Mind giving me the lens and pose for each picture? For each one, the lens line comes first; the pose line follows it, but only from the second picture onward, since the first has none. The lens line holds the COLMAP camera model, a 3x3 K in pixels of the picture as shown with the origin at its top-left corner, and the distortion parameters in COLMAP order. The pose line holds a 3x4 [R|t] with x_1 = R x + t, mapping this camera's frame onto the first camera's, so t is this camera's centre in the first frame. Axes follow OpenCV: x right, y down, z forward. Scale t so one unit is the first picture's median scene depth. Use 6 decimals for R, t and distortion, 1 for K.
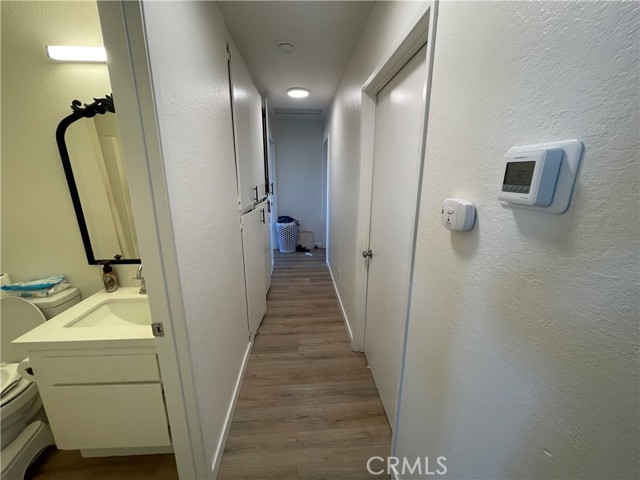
lens RADIAL K [[257.3, 0, 320.1], [0, 257.3, 242.9], [0, 0, 1]] dist [-0.001194, -0.000310]
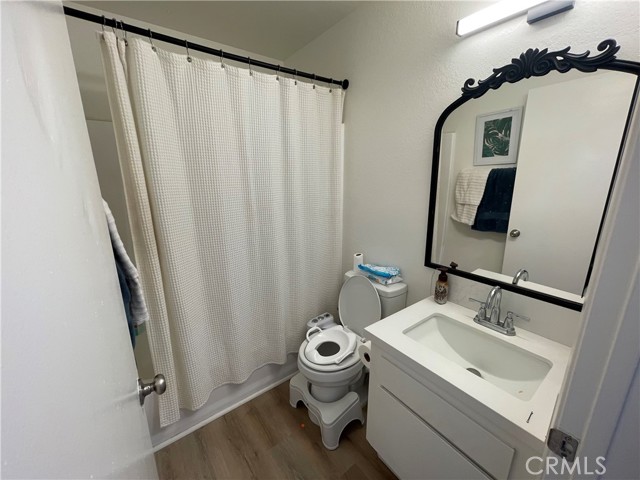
lens RADIAL K [[257.3, 0, 319.1], [0, 257.3, 240.4], [0, 0, 1]] dist [-0.001194, -0.000310]
pose [[0.535912, 0.194352, -0.821600, -0.369378], [-0.195119, 0.975309, 0.103440, -0.028485], [0.821418, 0.104875, 0.560602, 0.158572]]
